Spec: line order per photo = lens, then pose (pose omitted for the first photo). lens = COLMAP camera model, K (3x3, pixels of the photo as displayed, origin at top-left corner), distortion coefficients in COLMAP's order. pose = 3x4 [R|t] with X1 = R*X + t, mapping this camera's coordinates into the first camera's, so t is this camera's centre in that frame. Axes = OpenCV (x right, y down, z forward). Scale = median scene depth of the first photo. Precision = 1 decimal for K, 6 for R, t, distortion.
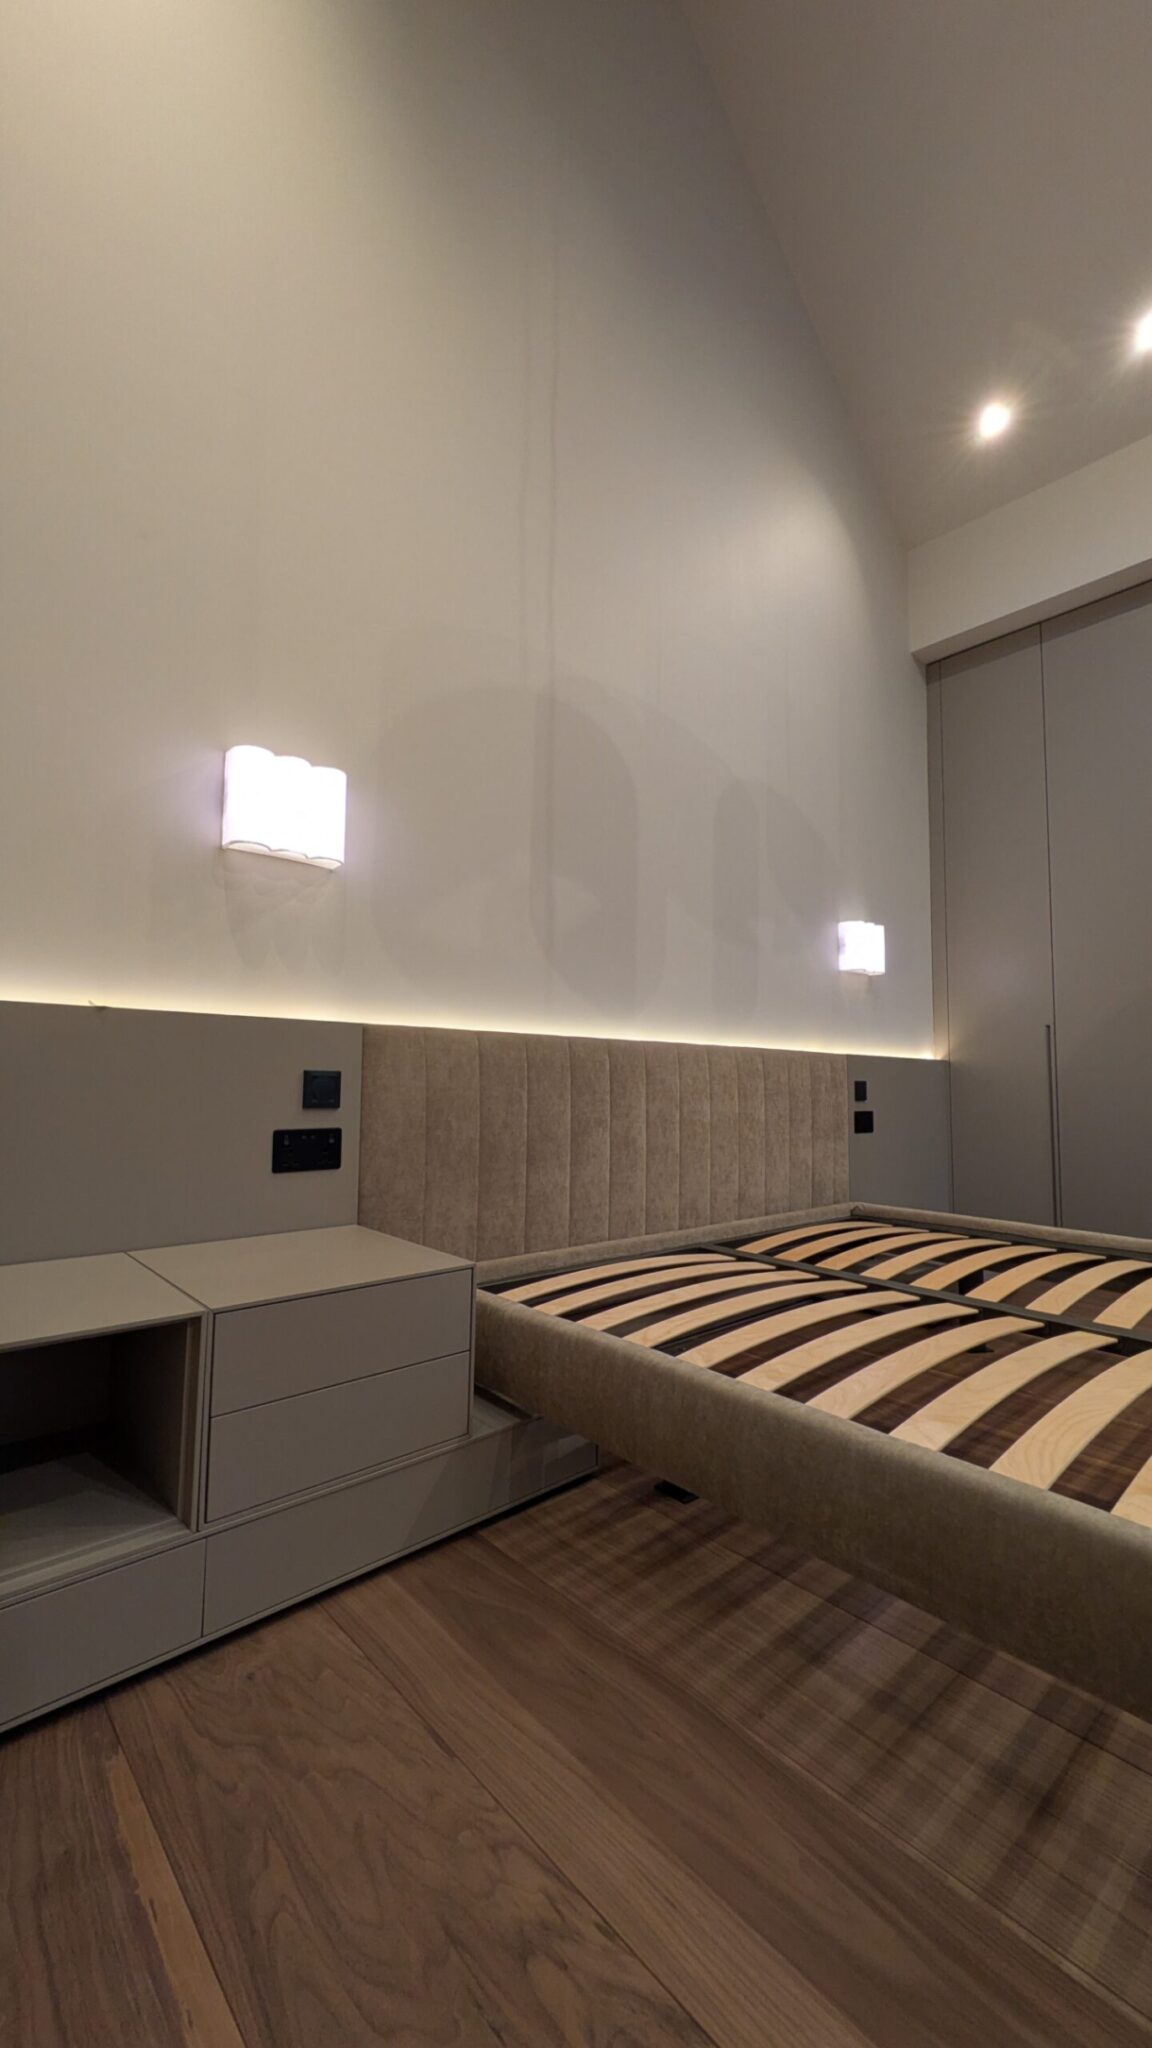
lens RADIAL K [[803.9, 0, 575.8], [0, 803.9, 1022.8], [0, 0, 1]] dist [-0.000790, -0.001043]
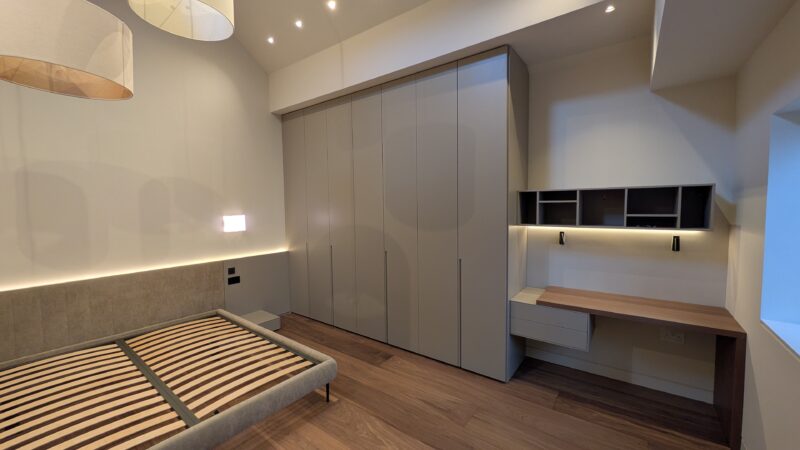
lens RADIAL K [[314.0, 0, 402.1], [0, 314.0, 224.0], [0, 0, 1]] dist [-0.000790, -0.001043]
pose [[0.982324, -0.032554, 0.184334, 1.228726], [0.006640, 0.990202, 0.139487, -0.407651], [-0.187069, -0.135798, 0.972915, -0.438899]]
